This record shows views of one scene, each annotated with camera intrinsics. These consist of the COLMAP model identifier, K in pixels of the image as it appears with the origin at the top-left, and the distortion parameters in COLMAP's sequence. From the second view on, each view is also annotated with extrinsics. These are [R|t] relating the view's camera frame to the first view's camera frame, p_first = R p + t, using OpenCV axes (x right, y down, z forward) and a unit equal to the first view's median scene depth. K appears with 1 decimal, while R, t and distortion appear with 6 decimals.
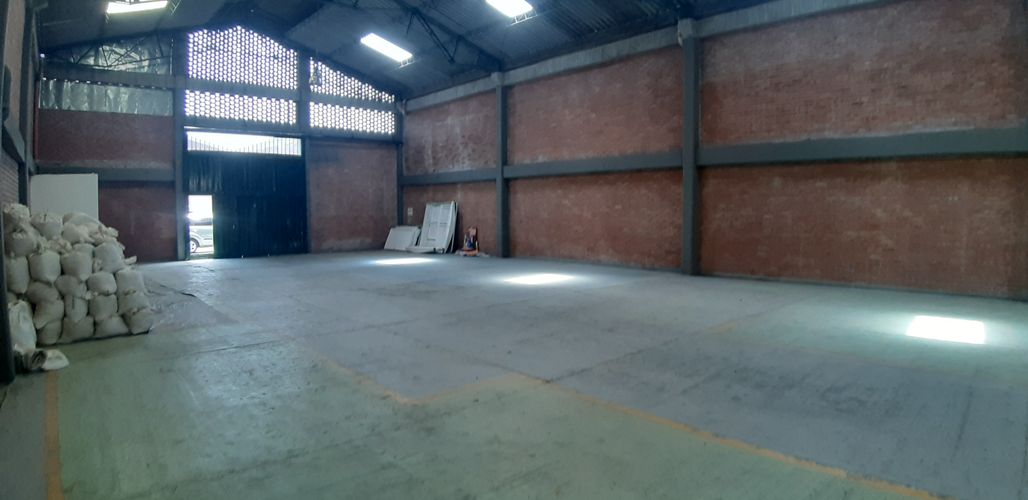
lens RADIAL K [[548.2, 0, 525.9], [0, 548.2, 247.2], [0, 0, 1]] dist [-0.109454, 0.000992]
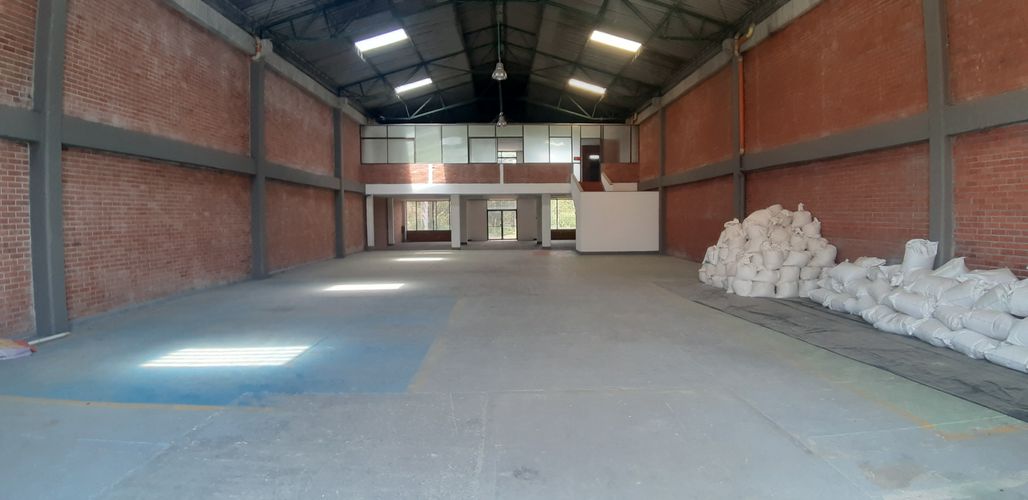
lens RADIAL K [[540.7, 0, 521.4], [0, 540.7, 251.0], [0, 0, 1]] dist [-0.108174, -0.002556]
pose [[-0.749294, -0.026295, 0.661715, -0.710999], [0.062708, 0.991904, 0.110424, -0.079235], [-0.659262, 0.124235, -0.741579, 1.337583]]
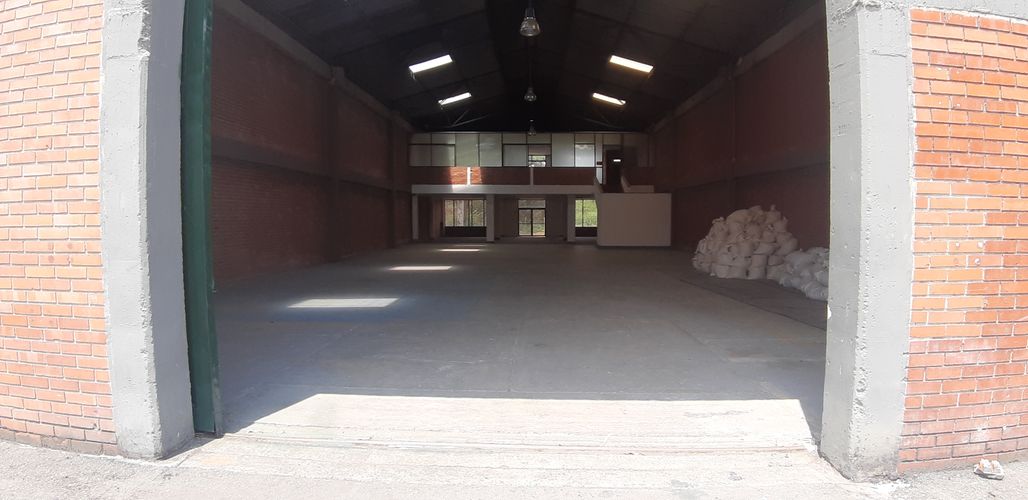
lens RADIAL K [[537.2, 0, 518.3], [0, 537.2, 251.2], [0, 0, 1]] dist [-0.110247, 0.000472]
pose [[-0.707280, -0.036856, 0.705972, -0.849409], [0.056615, 0.992479, 0.108534, -0.083208], [-0.704663, 0.116732, -0.699874, 1.481367]]
